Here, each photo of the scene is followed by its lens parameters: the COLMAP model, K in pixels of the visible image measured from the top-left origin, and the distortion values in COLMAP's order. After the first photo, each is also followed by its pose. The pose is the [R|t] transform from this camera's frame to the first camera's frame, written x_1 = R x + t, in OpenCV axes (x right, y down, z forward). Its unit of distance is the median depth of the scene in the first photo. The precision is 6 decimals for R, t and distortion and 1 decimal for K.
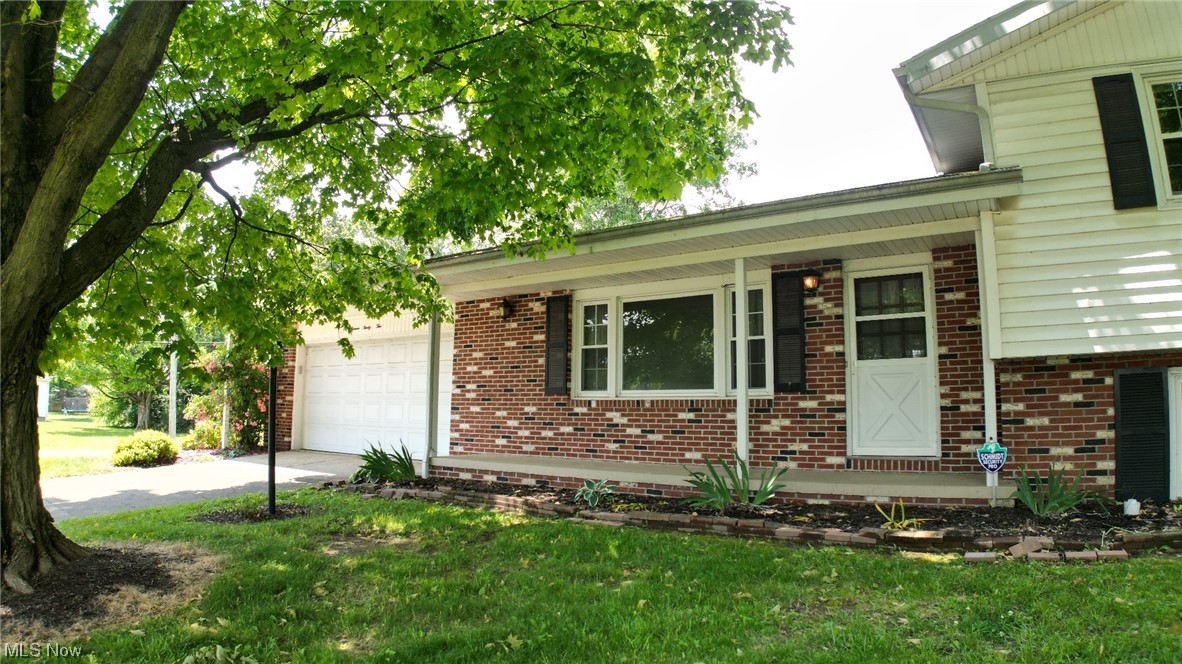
lens RADIAL K [[680.9, 0, 591.0], [0, 680.9, 332.0], [0, 0, 1]] dist [-0.157709, 0.000549]
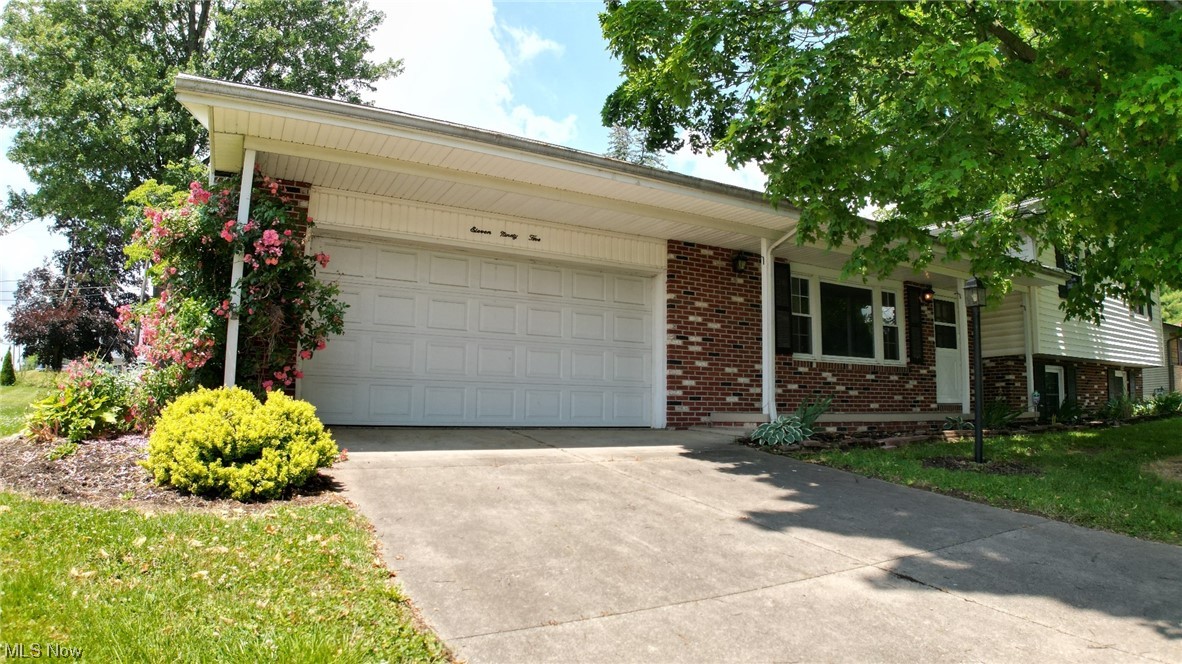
lens RADIAL K [[680.9, 0, 591.0], [0, 680.9, 332.0], [0, 0, 1]] dist [-0.157709, 0.000549]
pose [[0.453041, 0.097198, 0.886175, -1.222857], [-0.117512, 0.991876, -0.048715, 0.155540], [-0.883711, -0.082066, 0.460782, 0.840013]]
